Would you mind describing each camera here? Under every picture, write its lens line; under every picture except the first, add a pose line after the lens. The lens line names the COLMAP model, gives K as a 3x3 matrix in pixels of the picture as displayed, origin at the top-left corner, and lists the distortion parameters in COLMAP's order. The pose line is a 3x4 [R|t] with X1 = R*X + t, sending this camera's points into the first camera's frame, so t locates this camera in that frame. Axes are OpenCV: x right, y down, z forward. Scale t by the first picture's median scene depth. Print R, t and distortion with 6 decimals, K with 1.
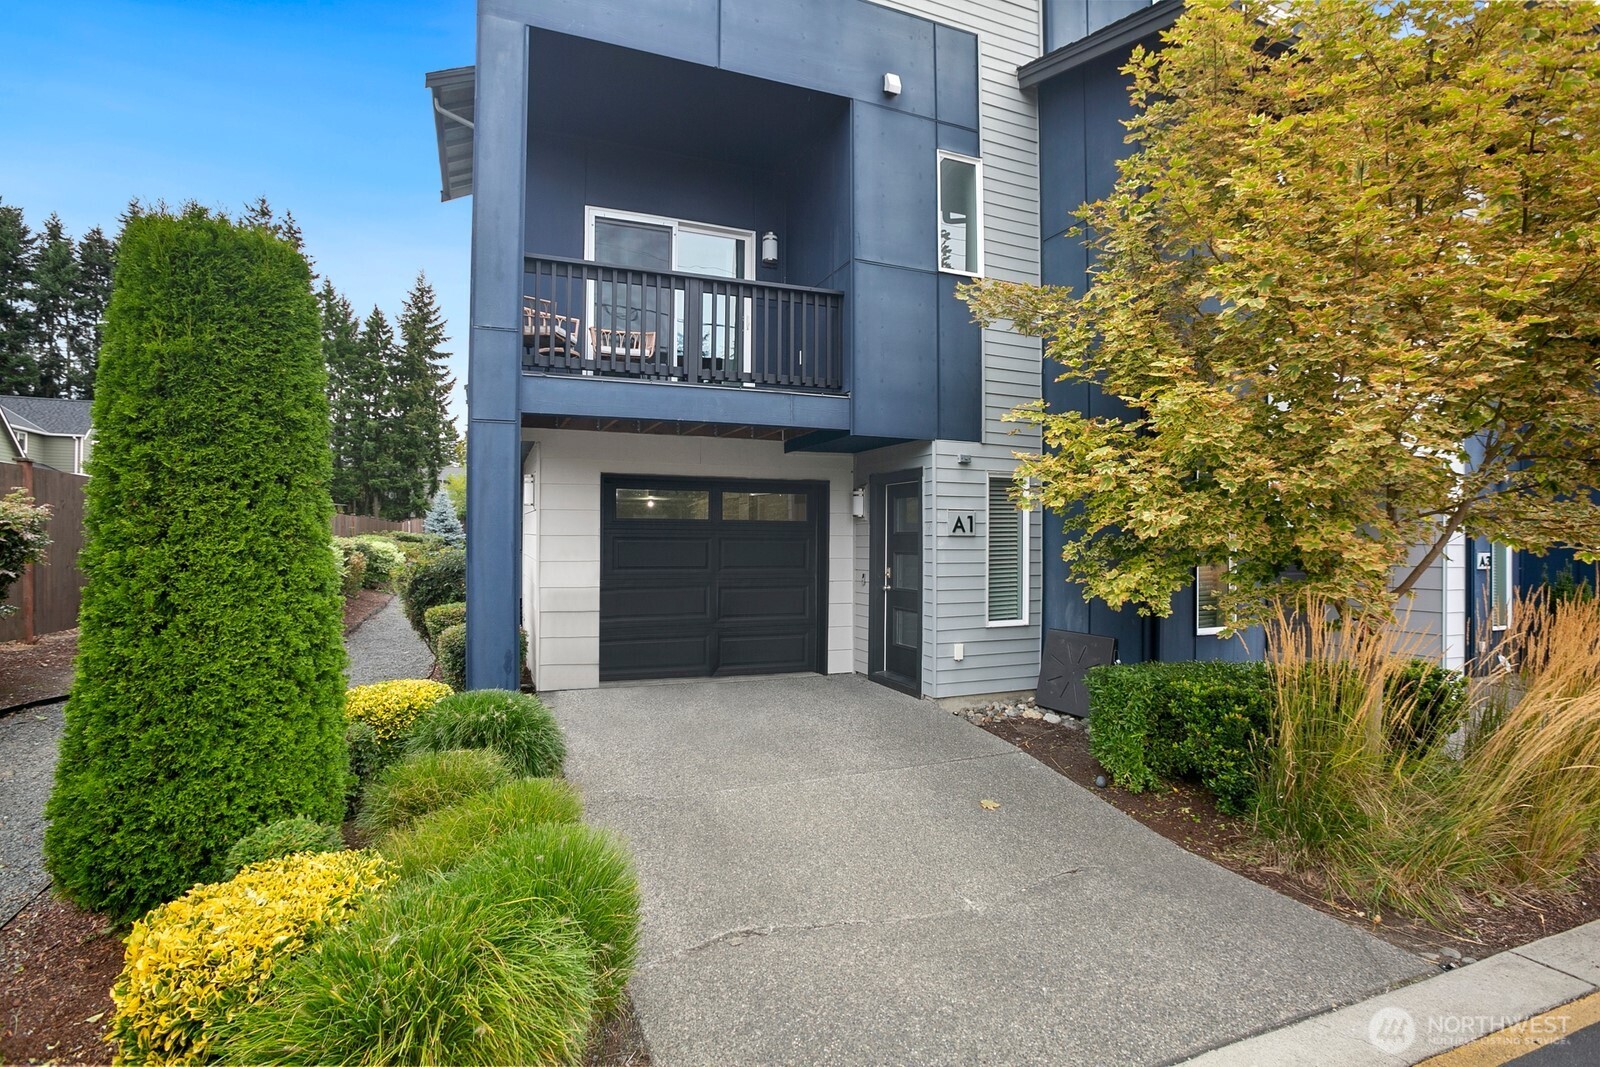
lens RADIAL K [[763.5, 0, 786.6], [0, 763.5, 544.3], [0, 0, 1]] dist [-0.082156, -0.000013]
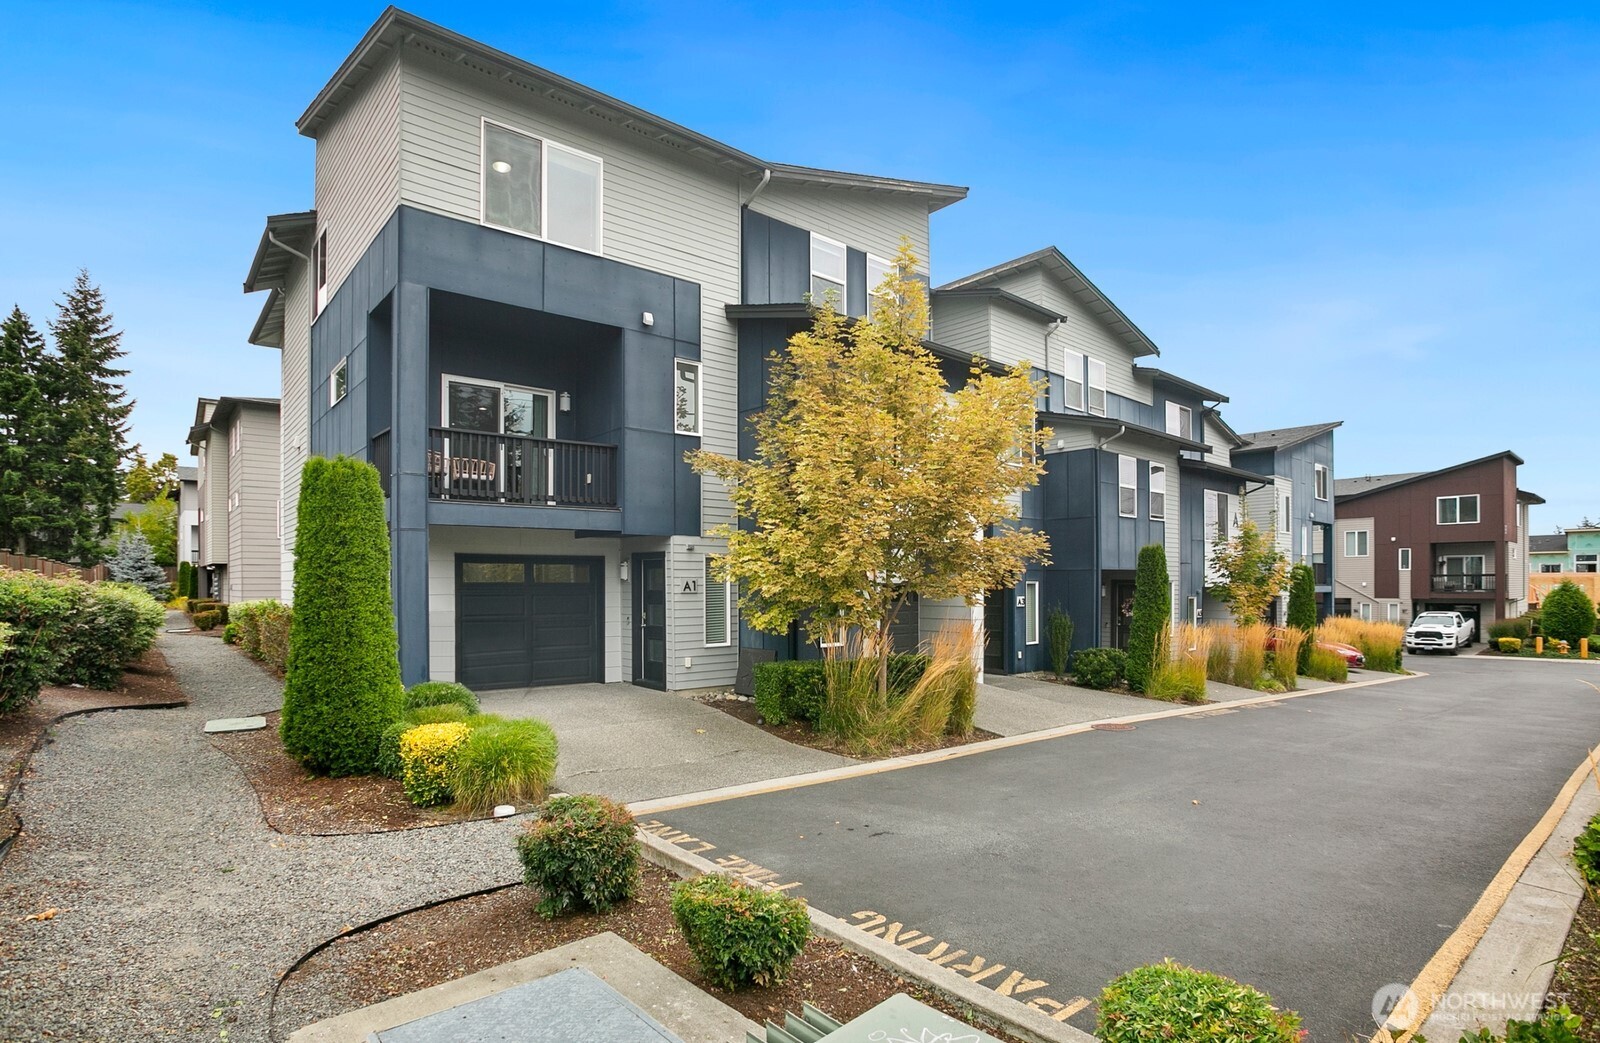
lens RADIAL K [[821.9, 0, 798.9], [0, 821.9, 600.0], [0, 0, 1]] dist [-0.044564, 0.002041]
pose [[0.945666, -0.011481, 0.324936, -0.127899], [0.006352, 0.999838, 0.016842, -0.024080], [-0.325077, -0.013863, 0.945586, -0.784536]]
